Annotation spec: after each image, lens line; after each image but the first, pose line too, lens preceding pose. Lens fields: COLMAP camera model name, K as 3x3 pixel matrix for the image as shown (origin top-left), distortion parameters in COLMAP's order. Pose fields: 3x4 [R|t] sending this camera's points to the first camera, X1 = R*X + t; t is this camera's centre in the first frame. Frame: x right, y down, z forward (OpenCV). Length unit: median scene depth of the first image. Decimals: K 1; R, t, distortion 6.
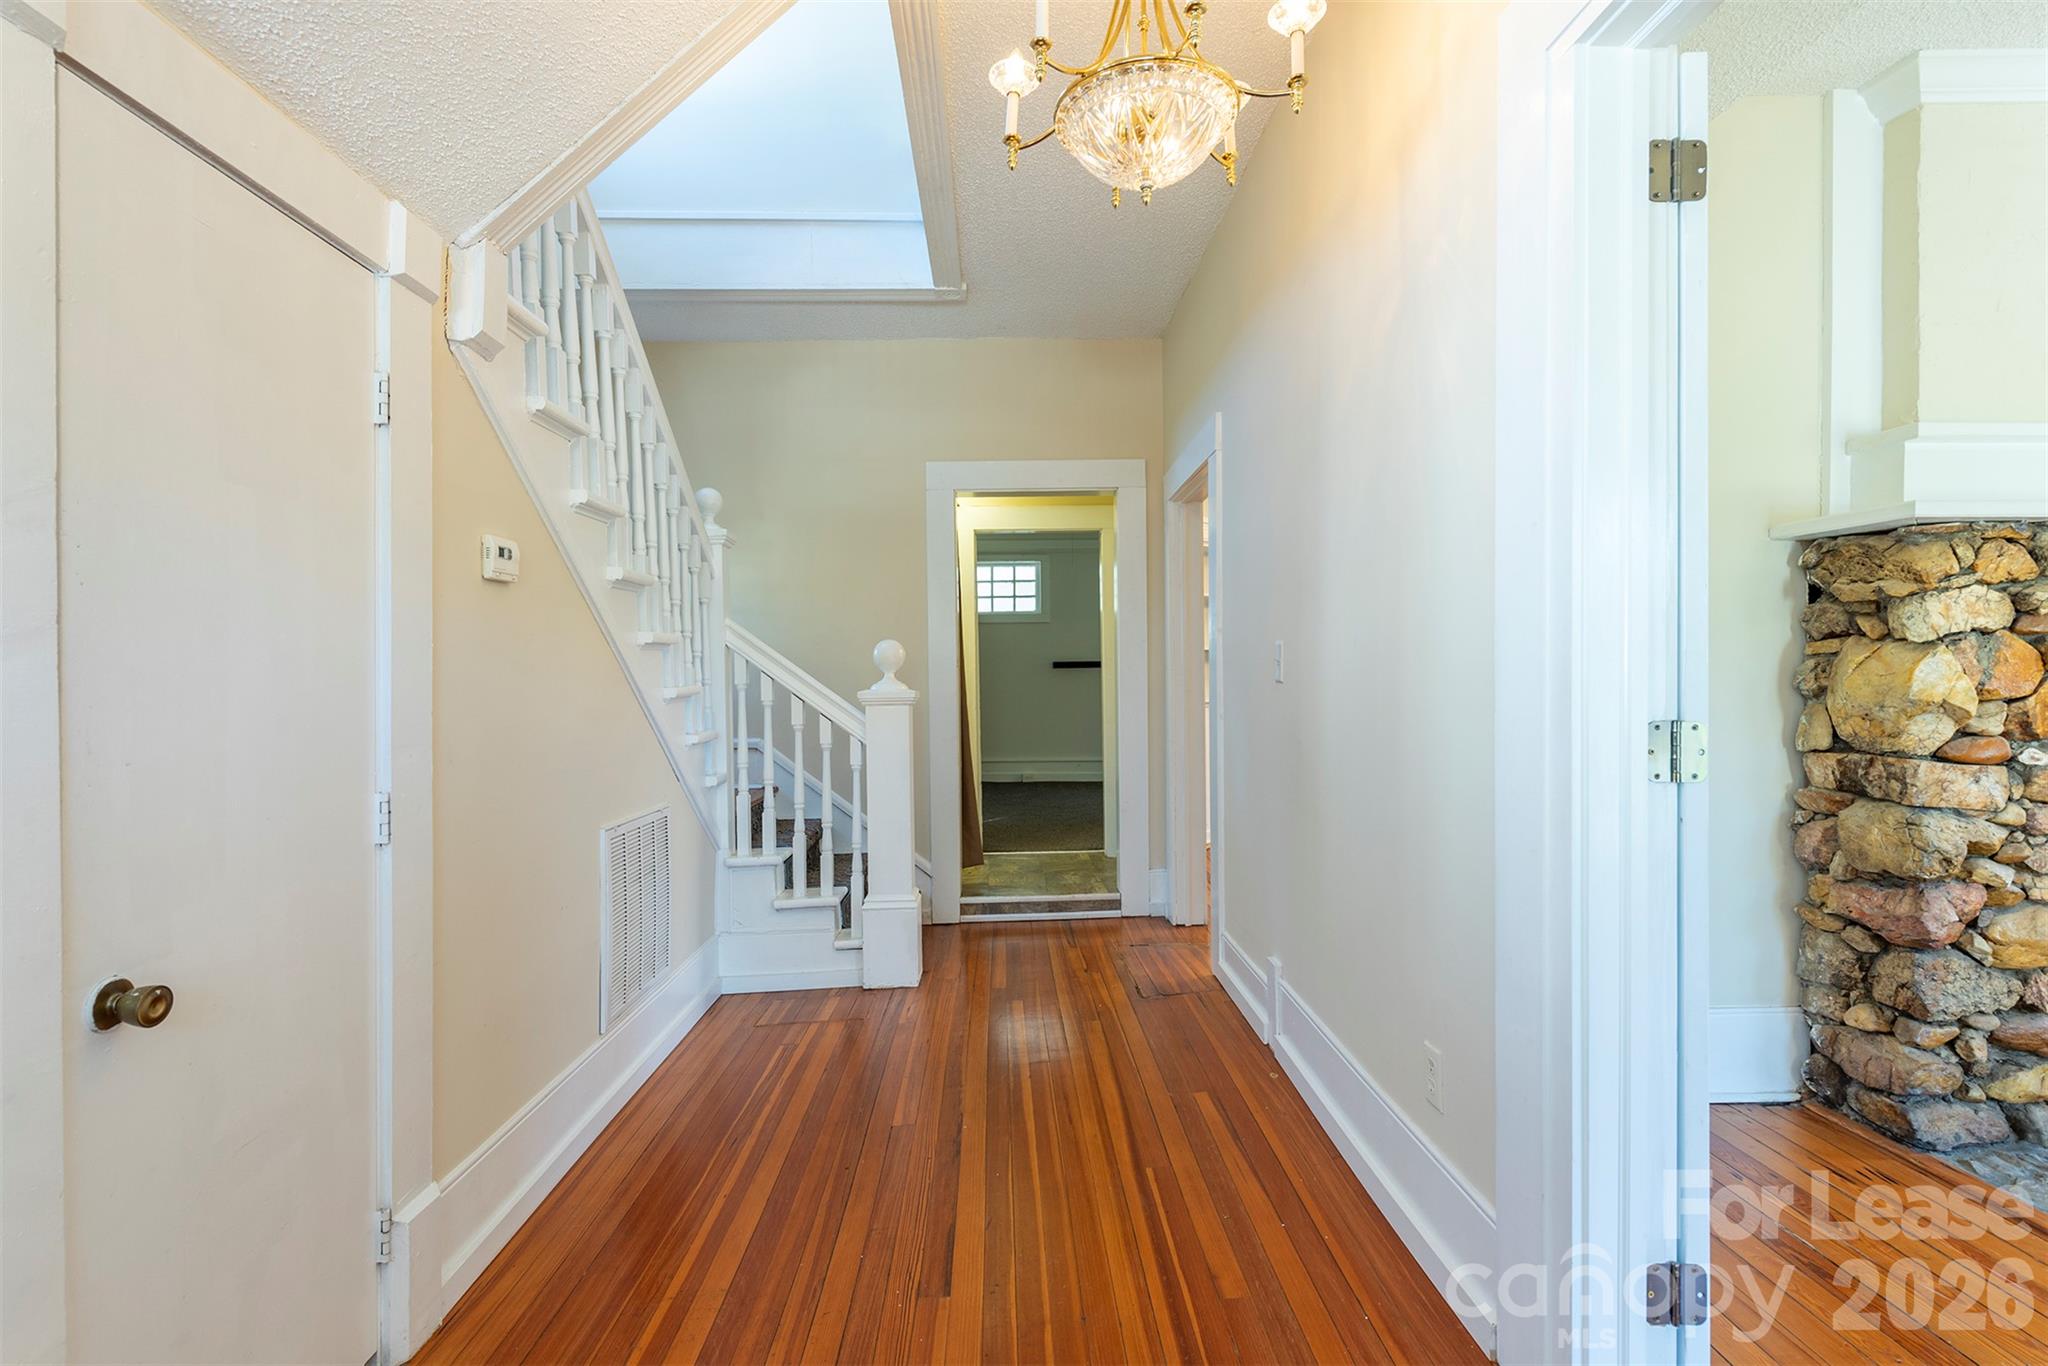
lens RADIAL K [[990.4, 0, 1023.3], [0, 990.4, 684.1], [0, 0, 1]] dist [0.005030, 0.000609]
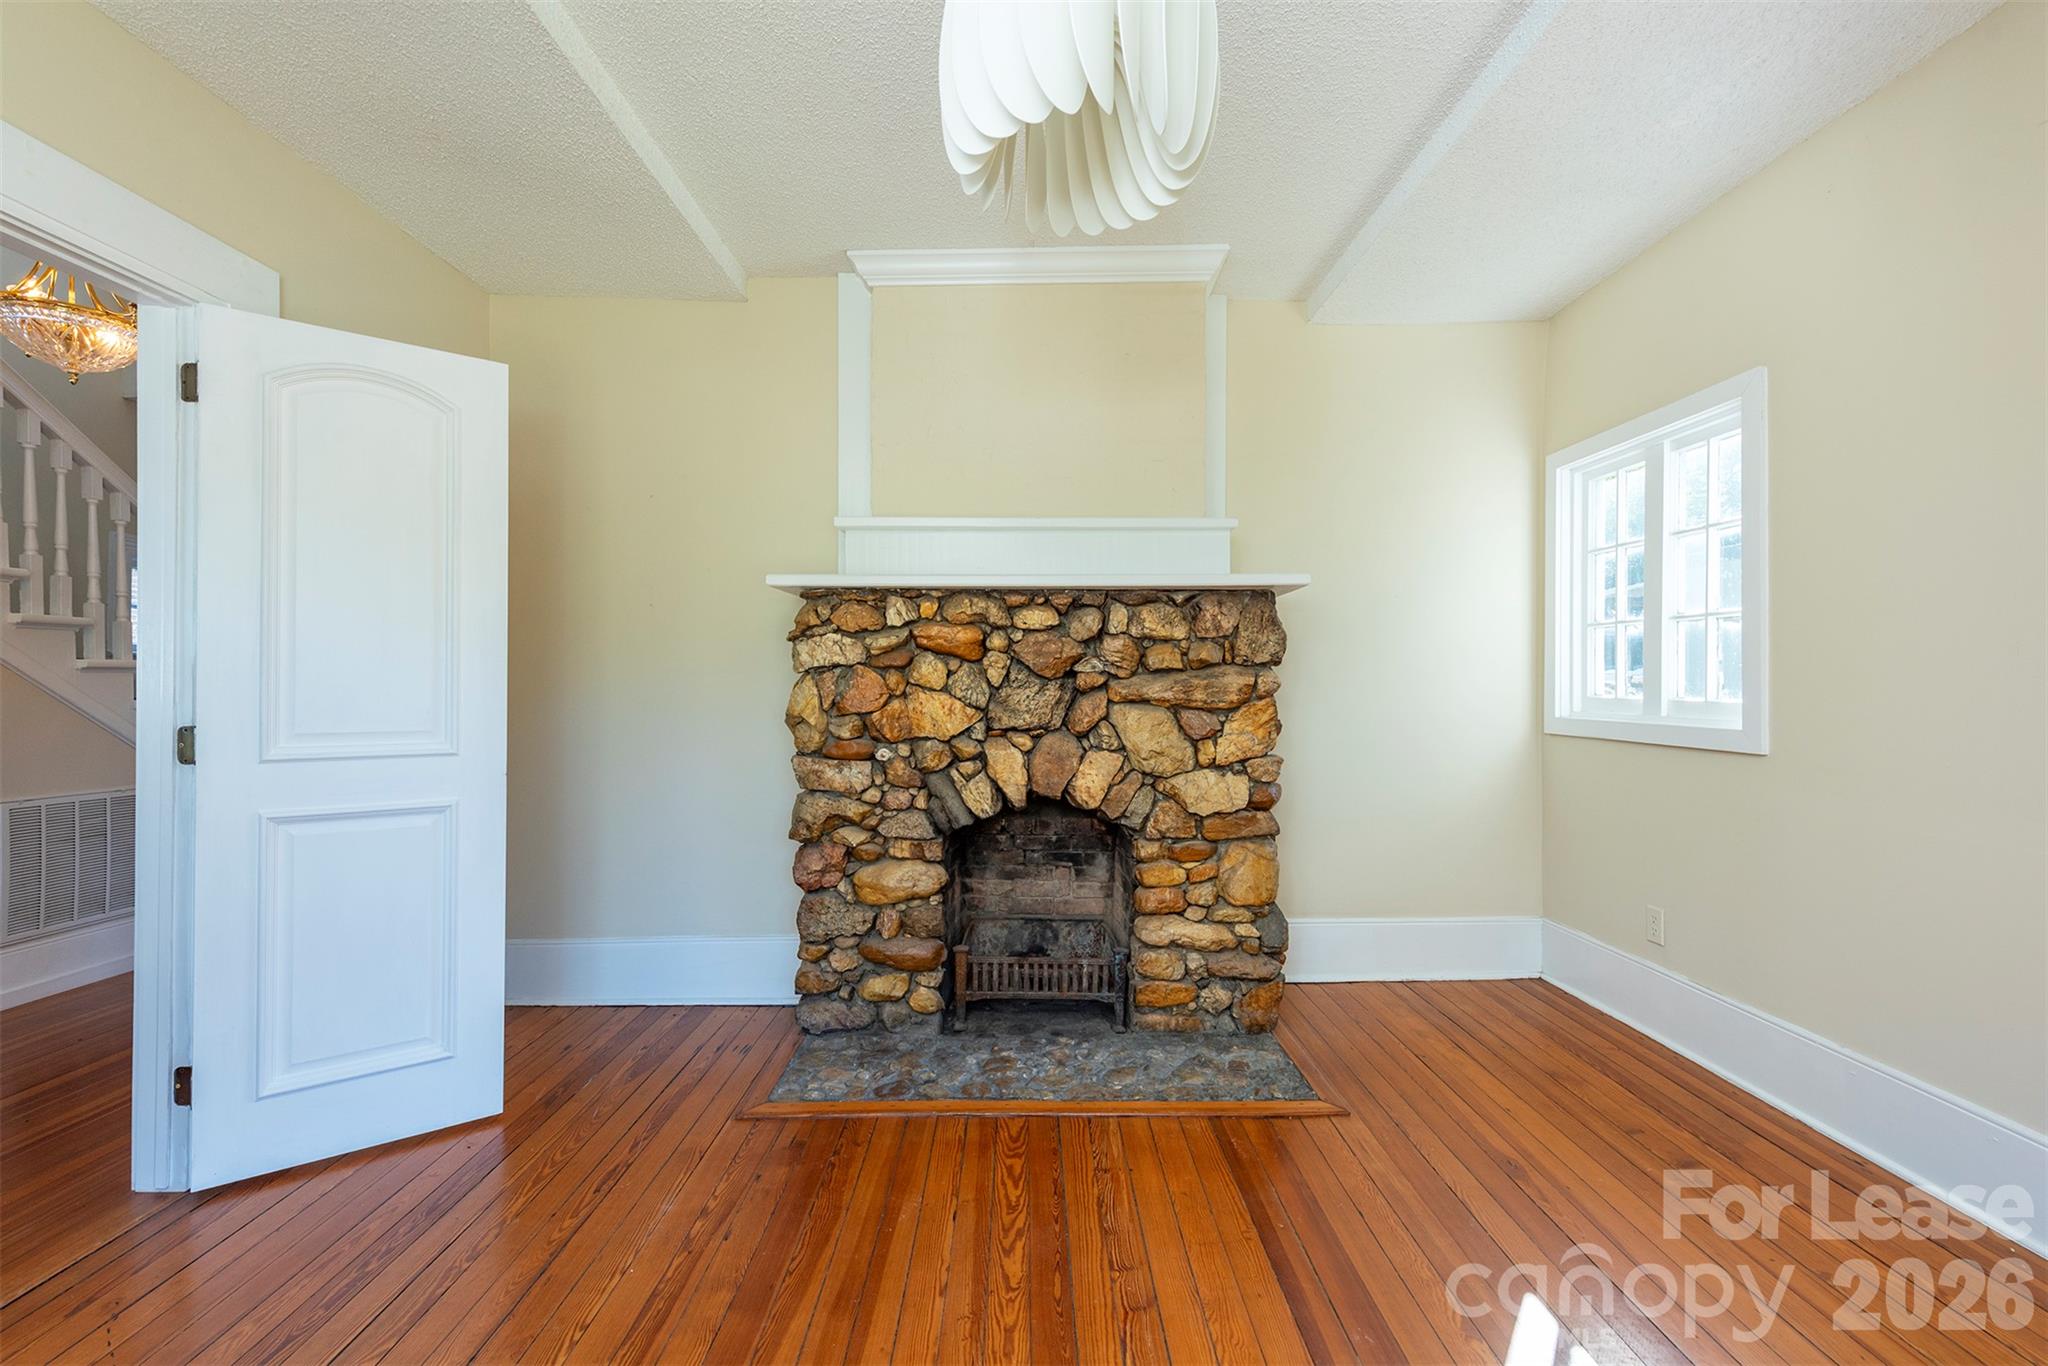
lens RADIAL K [[840.6, 0, 1015.8], [0, 840.6, 675.3], [0, 0, 1]] dist [0.004400, -0.001323]
pose [[0.999675, 0.005509, -0.024908, 1.234326], [-0.006013, 0.999778, -0.020191, -0.016149], [0.024792, 0.020334, 0.999486, -0.192895]]
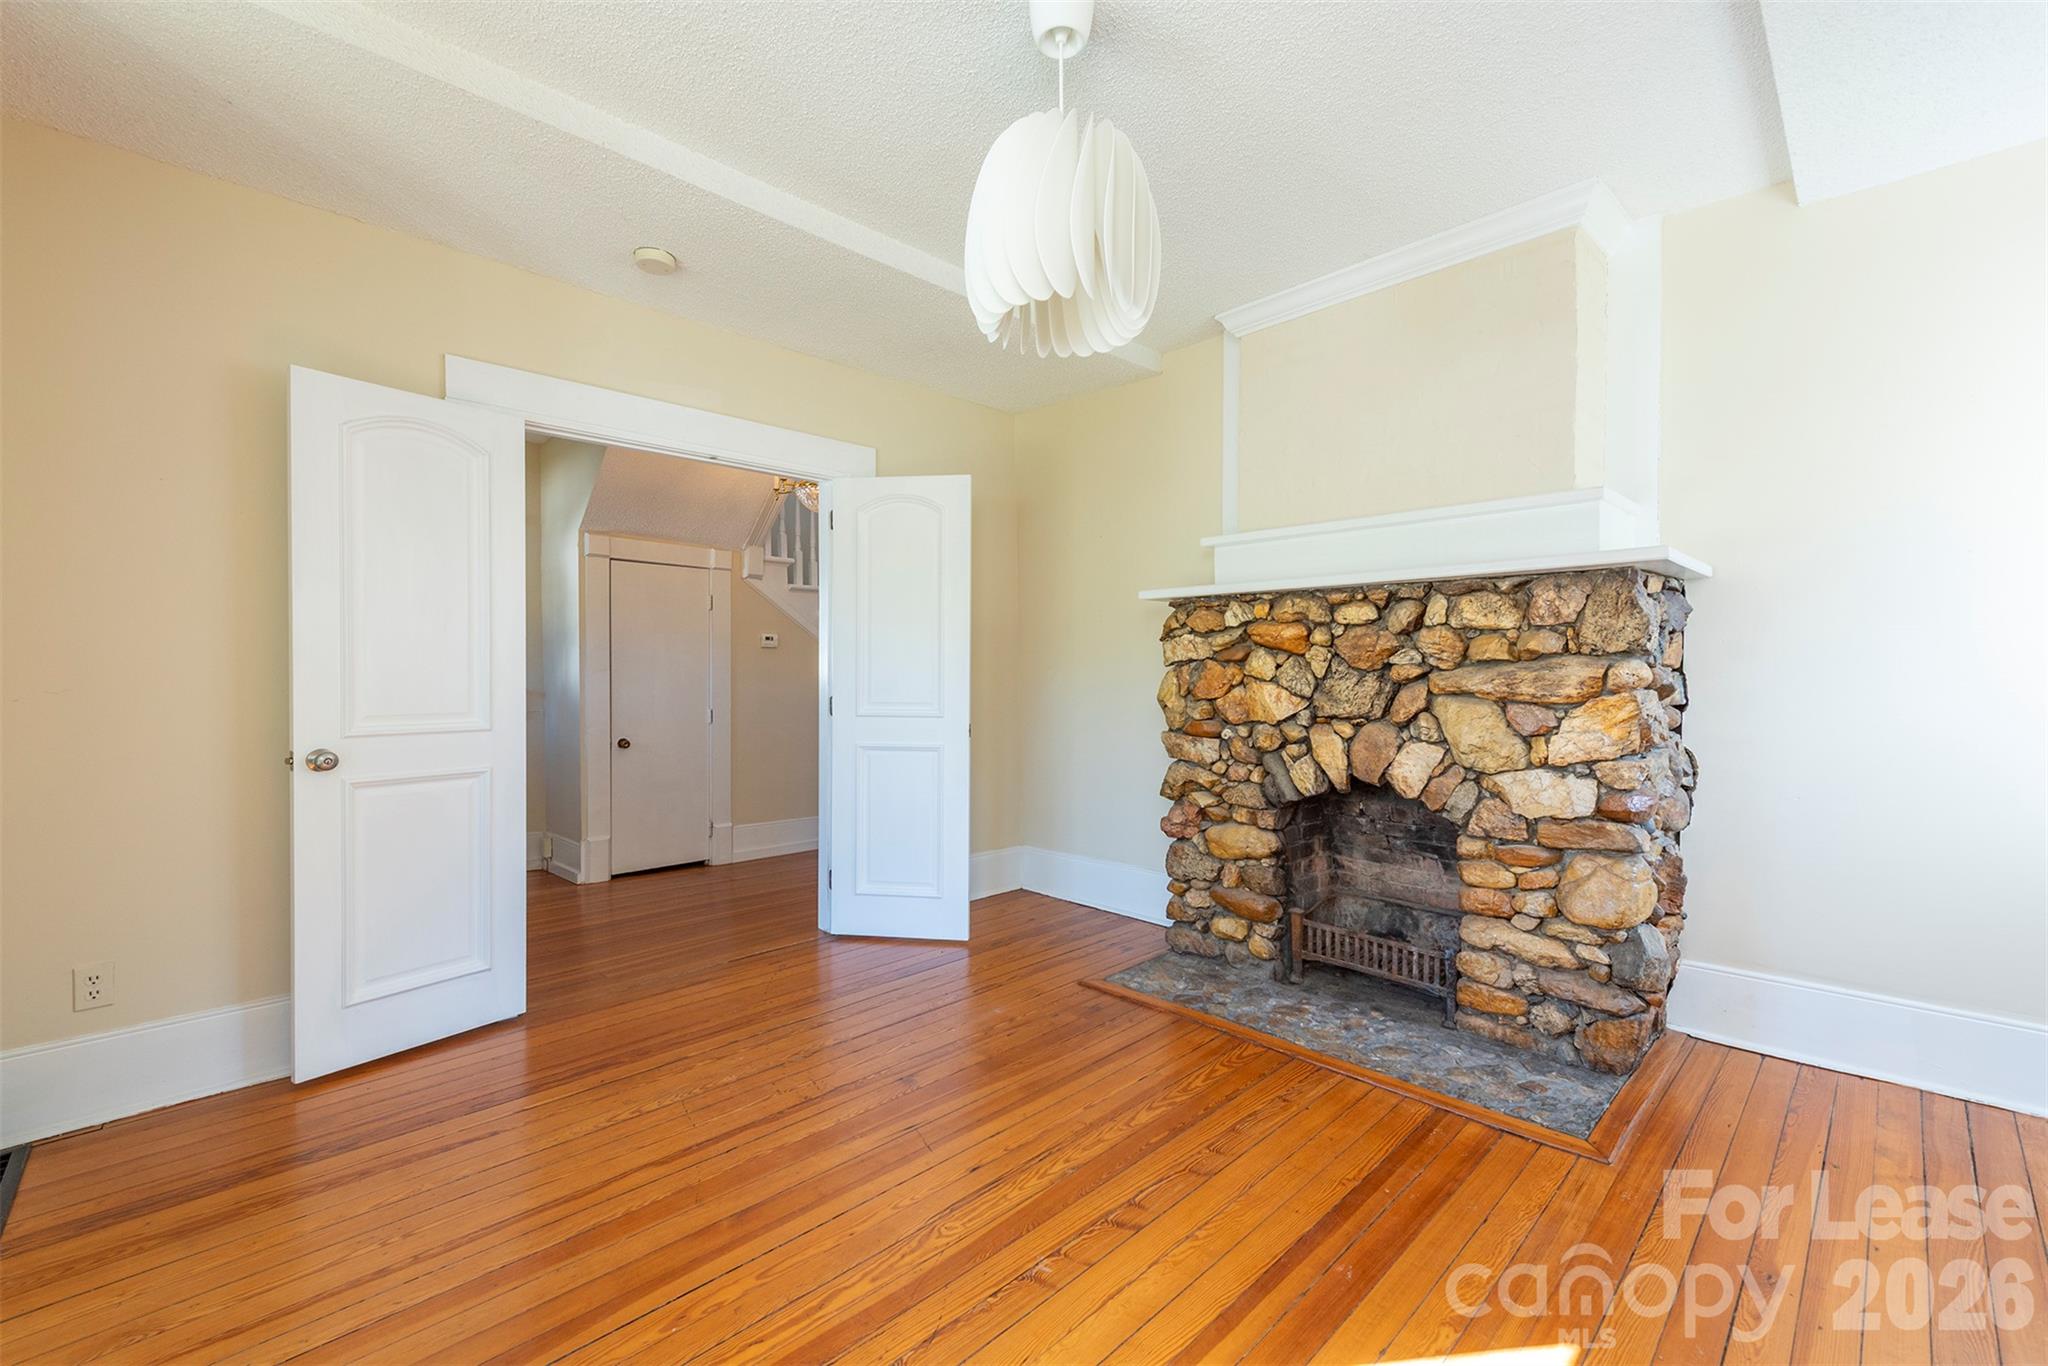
lens RADIAL K [[840.6, 0, 1069.8], [0, 840.6, 670.9], [0, 0, 1]] dist [0.004400, -0.001323]
pose [[0.707276, 0.005377, -0.706917, 1.843114], [-0.011633, 0.999924, -0.004033, -0.025443], [0.706842, 0.011076, 0.707285, -0.203503]]
